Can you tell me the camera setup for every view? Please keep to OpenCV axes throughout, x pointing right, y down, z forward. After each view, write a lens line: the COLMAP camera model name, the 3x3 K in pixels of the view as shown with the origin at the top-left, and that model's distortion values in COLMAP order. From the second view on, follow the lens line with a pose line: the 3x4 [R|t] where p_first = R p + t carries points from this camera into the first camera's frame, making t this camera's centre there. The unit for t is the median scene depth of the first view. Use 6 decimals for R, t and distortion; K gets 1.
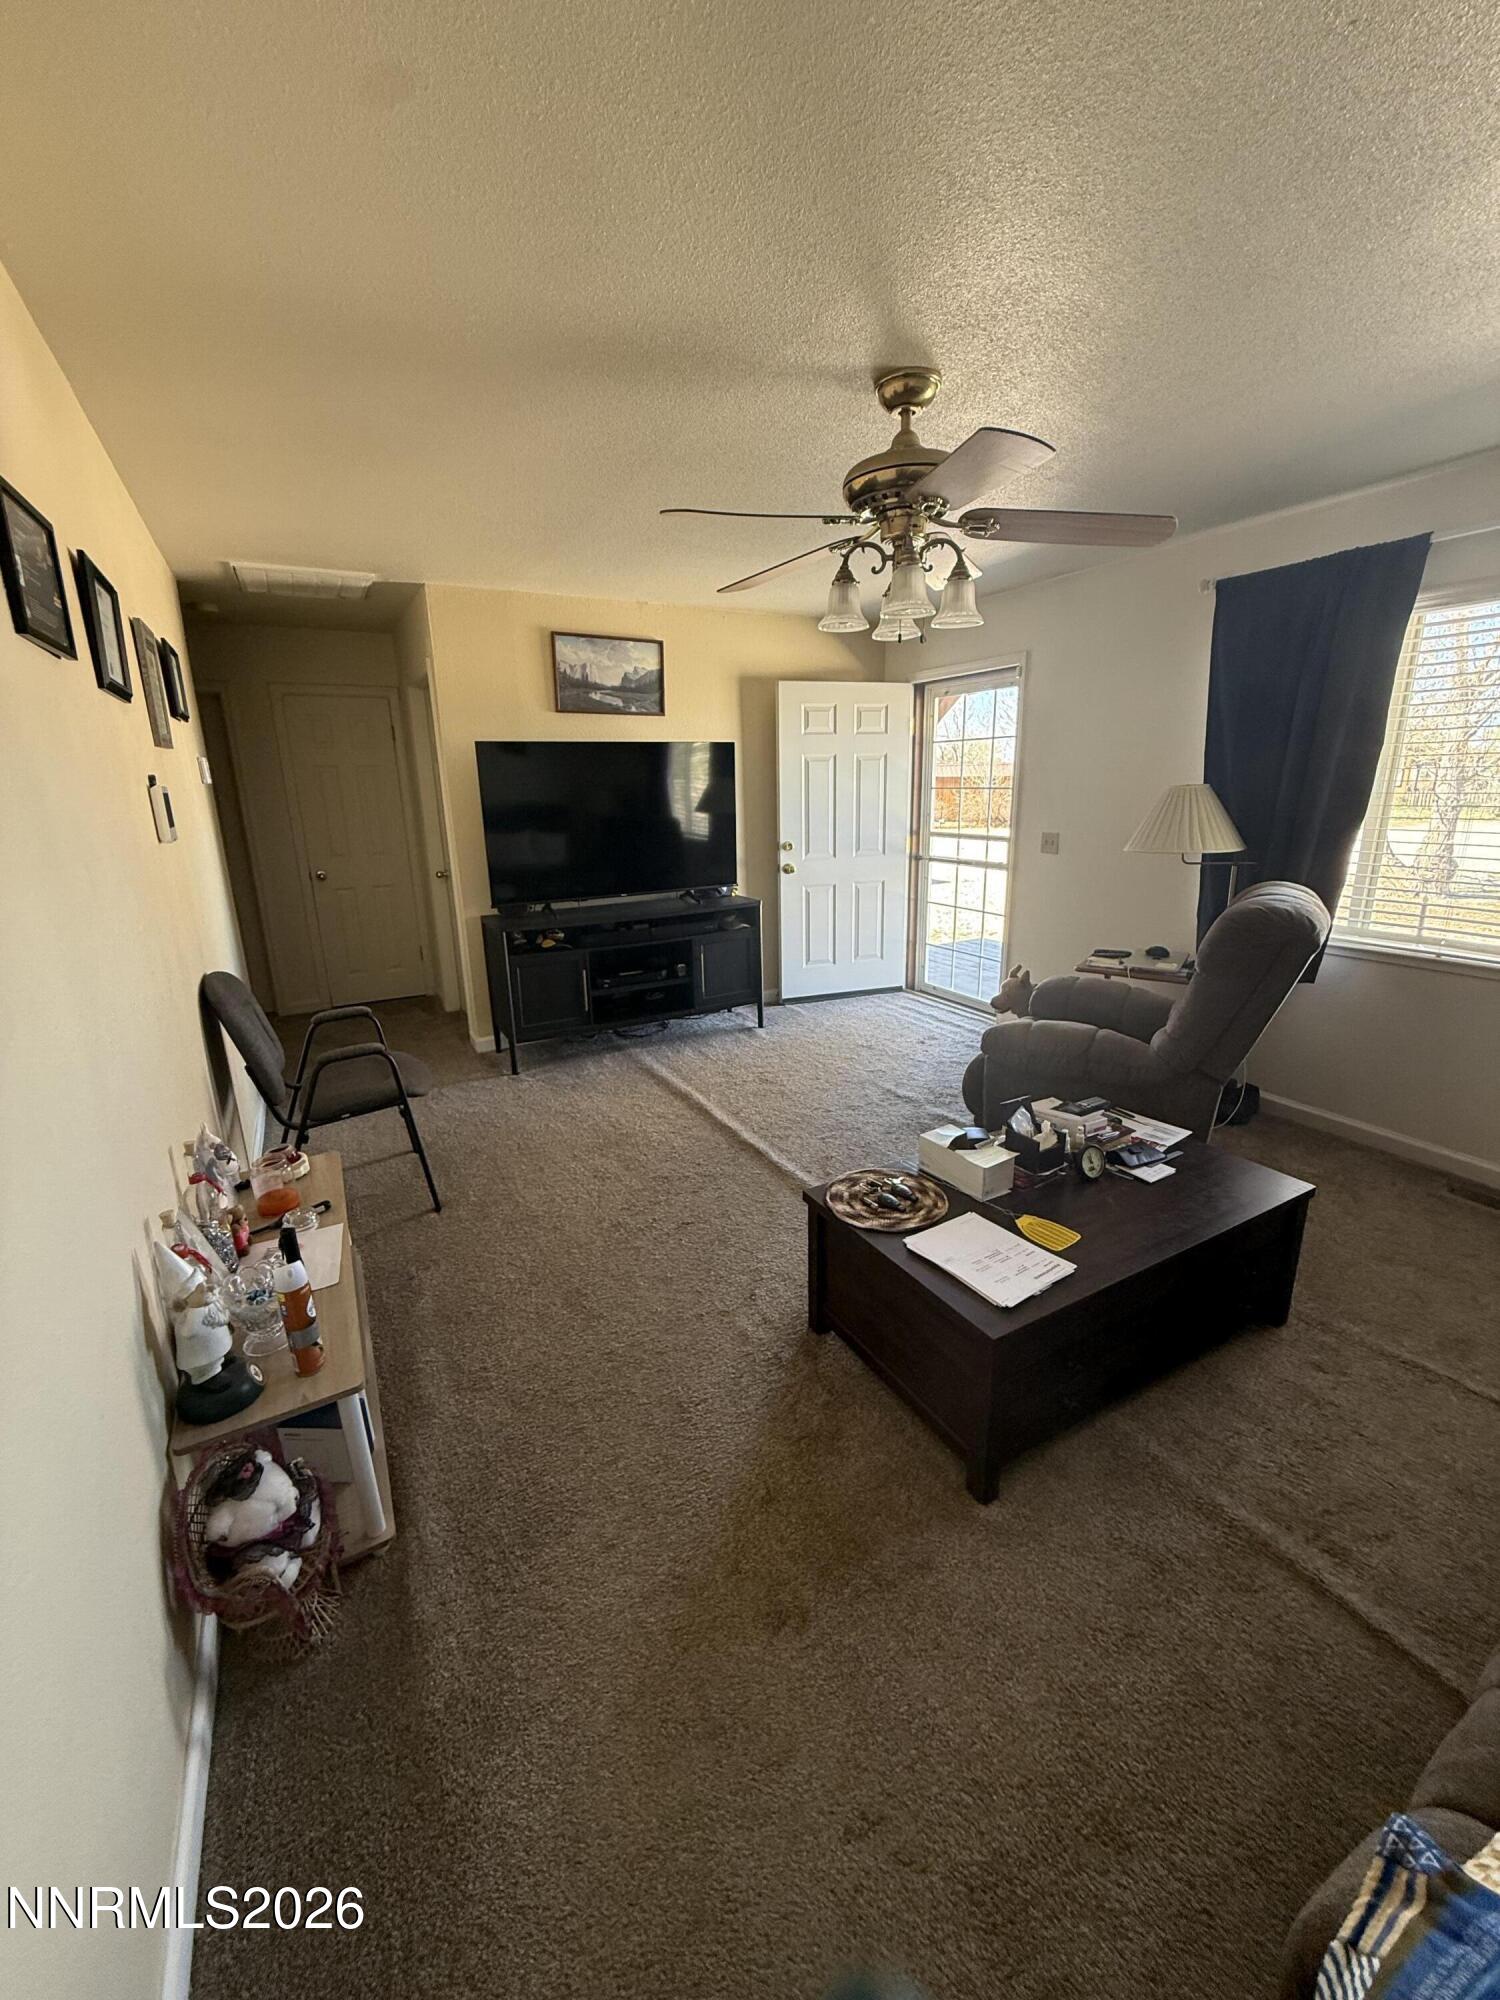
lens RADIAL K [[794.6, 0, 749.4], [0, 794.6, 996.6], [0, 0, 1]] dist [0.001173, -0.000327]
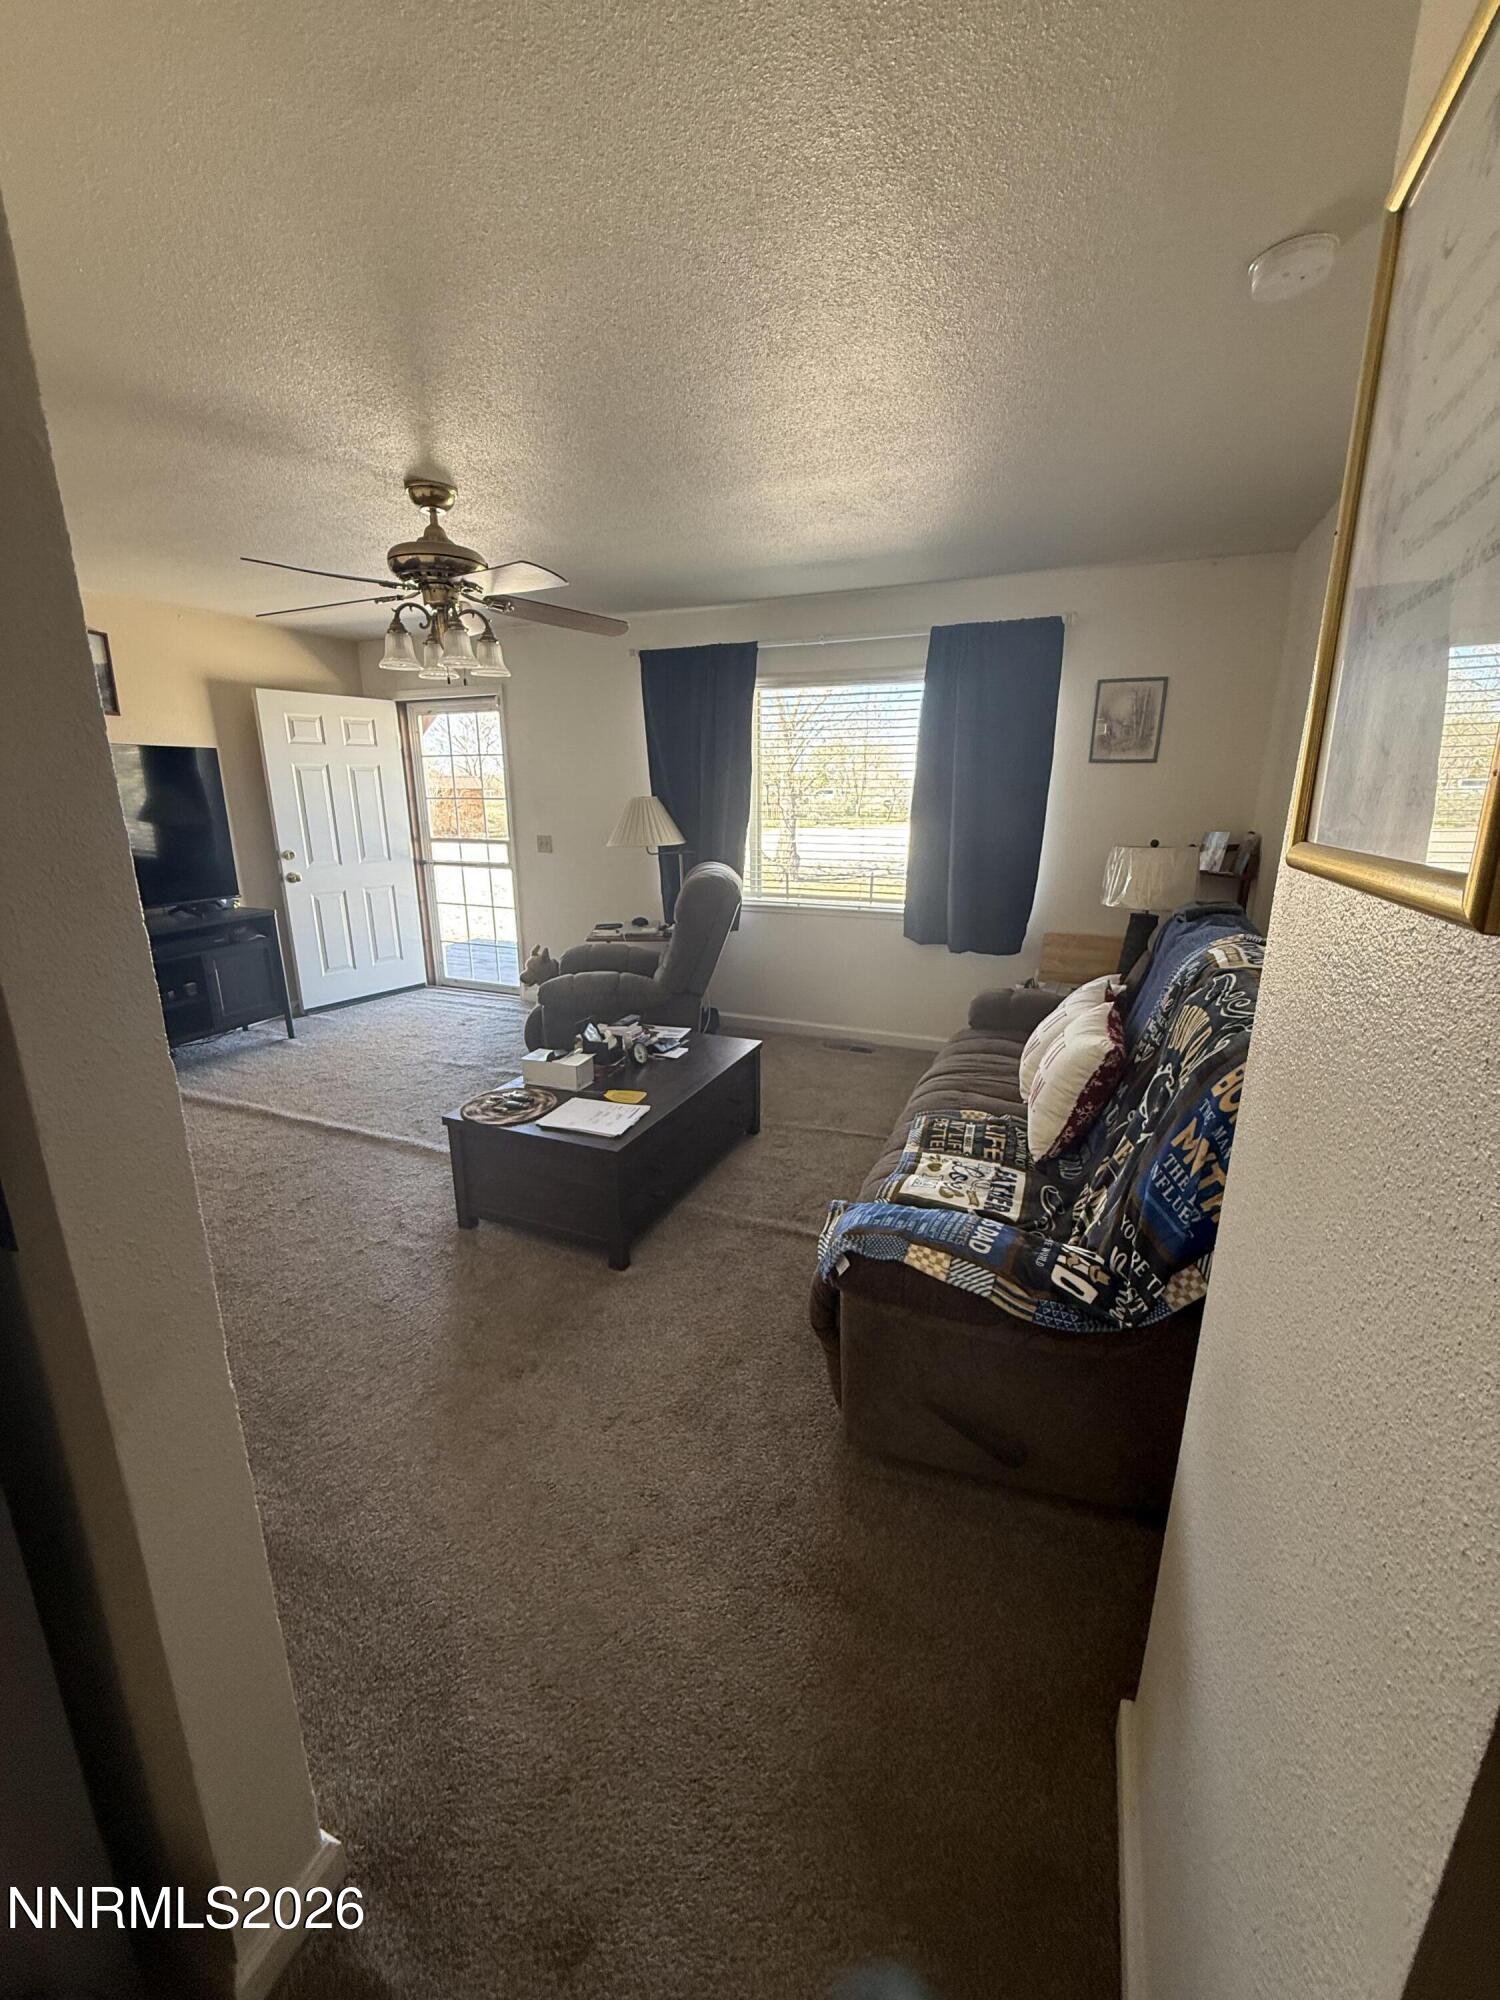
lens RADIAL K [[794.6, 0, 746.6], [0, 794.6, 996.3], [0, 0, 1]] dist [0.001173, -0.000327]
pose [[0.792916, -0.138772, 0.593318, -0.196130], [0.147475, 0.988477, 0.034109, 0.062584], [-0.591215, 0.060454, 0.804245, -0.219069]]
